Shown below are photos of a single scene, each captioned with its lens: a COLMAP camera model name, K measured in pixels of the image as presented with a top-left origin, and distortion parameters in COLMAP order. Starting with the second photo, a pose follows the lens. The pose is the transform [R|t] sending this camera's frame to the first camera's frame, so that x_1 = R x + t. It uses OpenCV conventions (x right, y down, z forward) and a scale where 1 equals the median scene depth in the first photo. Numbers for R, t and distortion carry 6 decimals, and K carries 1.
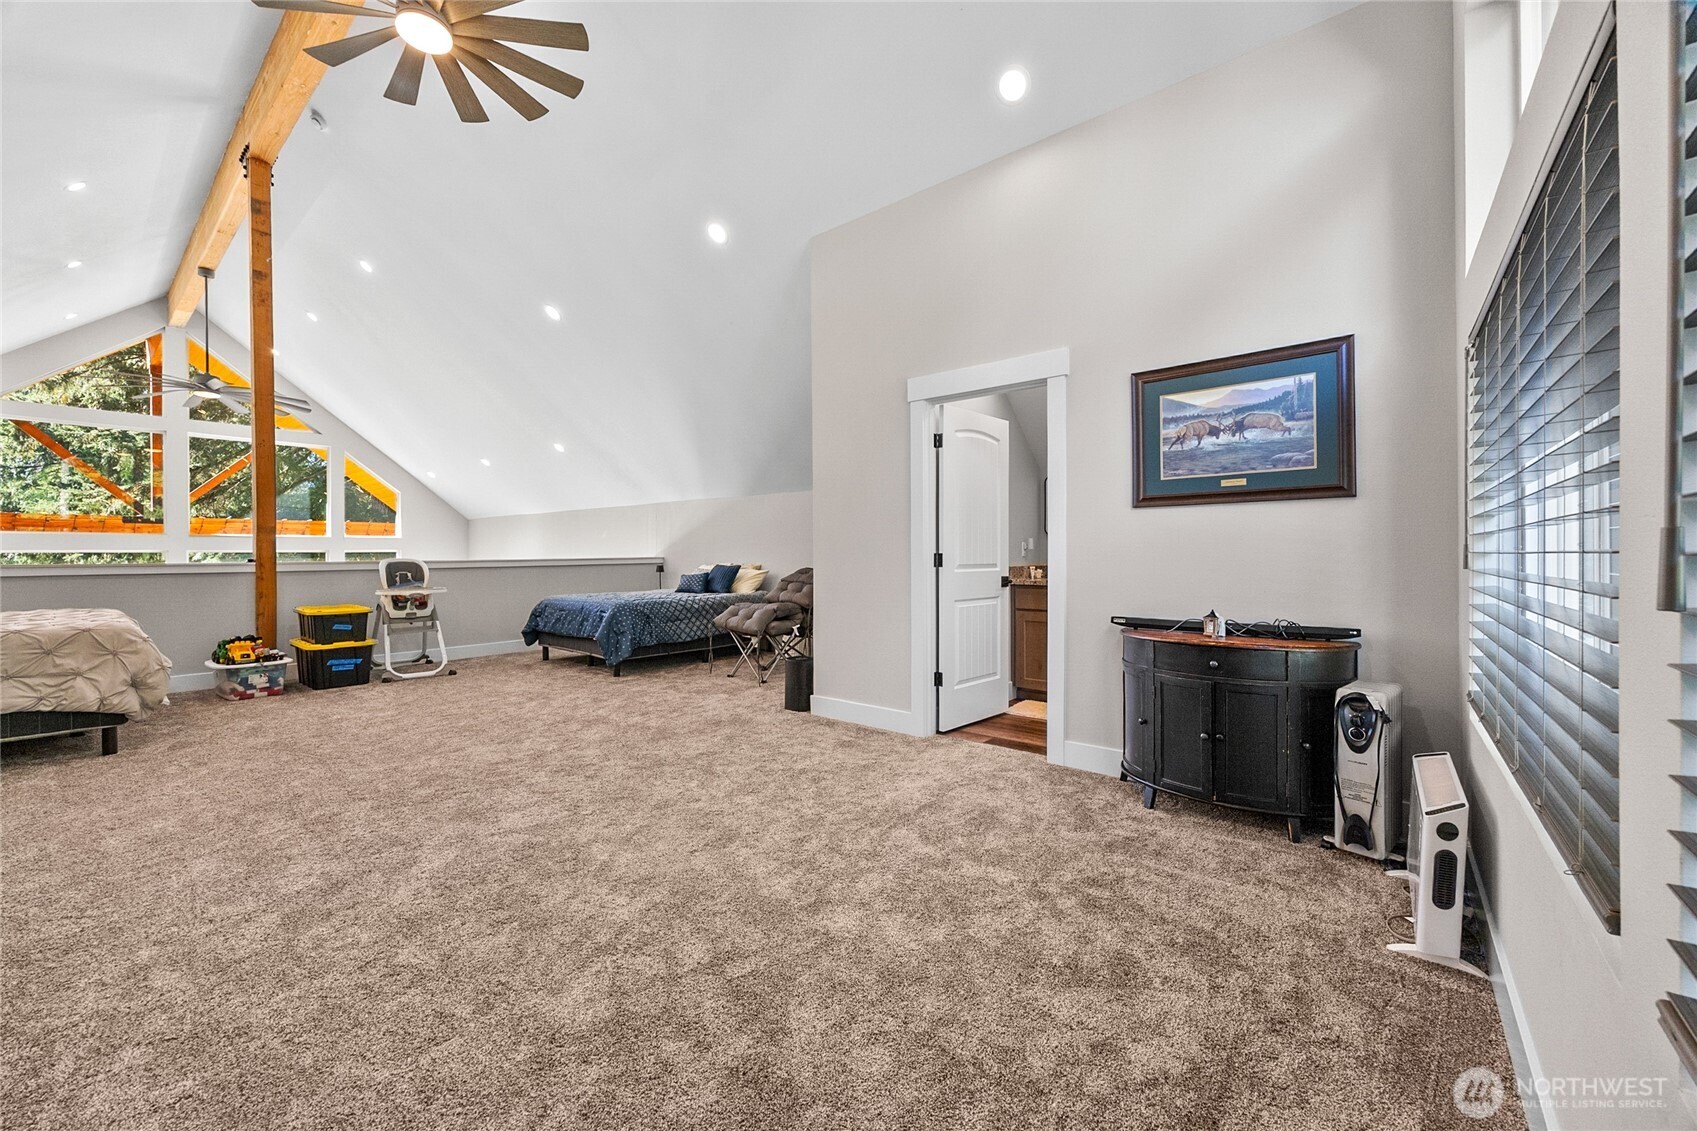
lens RADIAL K [[669.2, 0, 836.3], [0, 669.2, 558.4], [0, 0, 1]] dist [-0.002547, -0.000377]
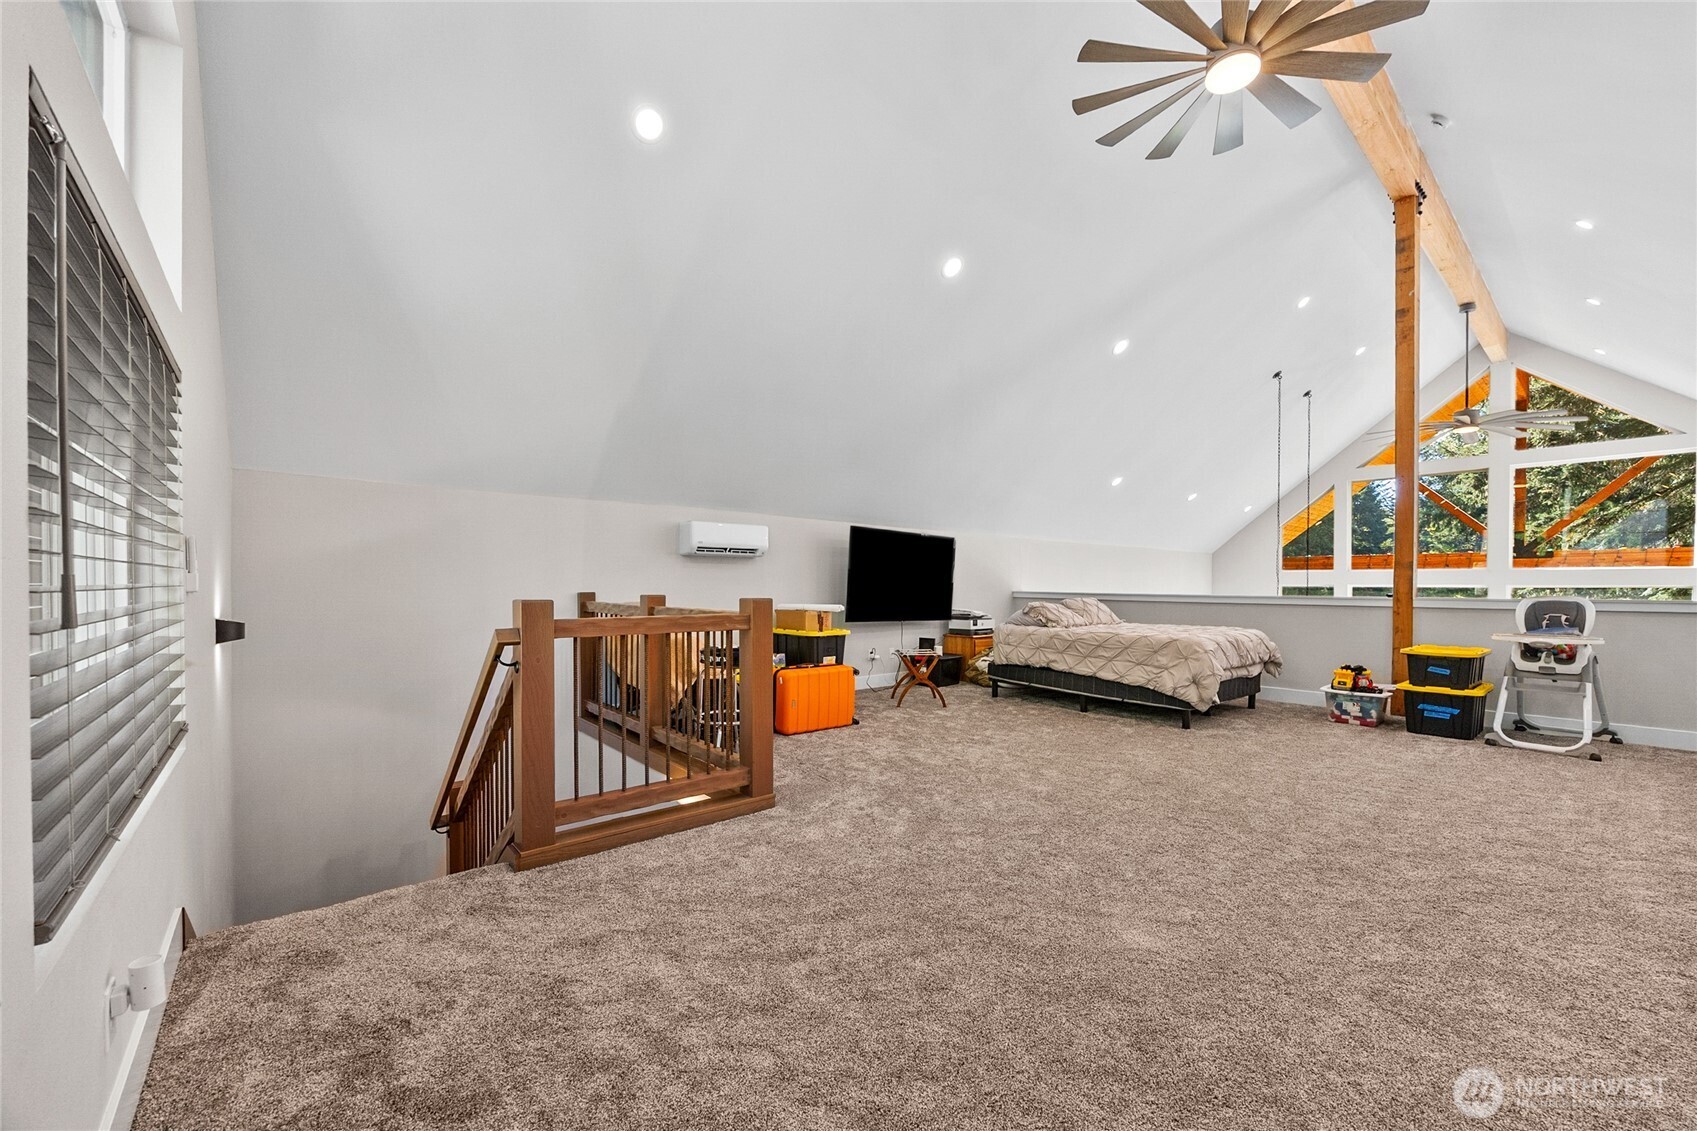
lens RADIAL K [[669.2, 0, 839.5], [0, 669.2, 576.9], [0, 0, 1]] dist [-0.002547, -0.000377]
pose [[-0.188821, -0.008510, -0.981975, 0.299706], [-0.014144, 0.999882, -0.005946, -0.007046], [0.981910, 0.012767, -0.188919, 0.362785]]
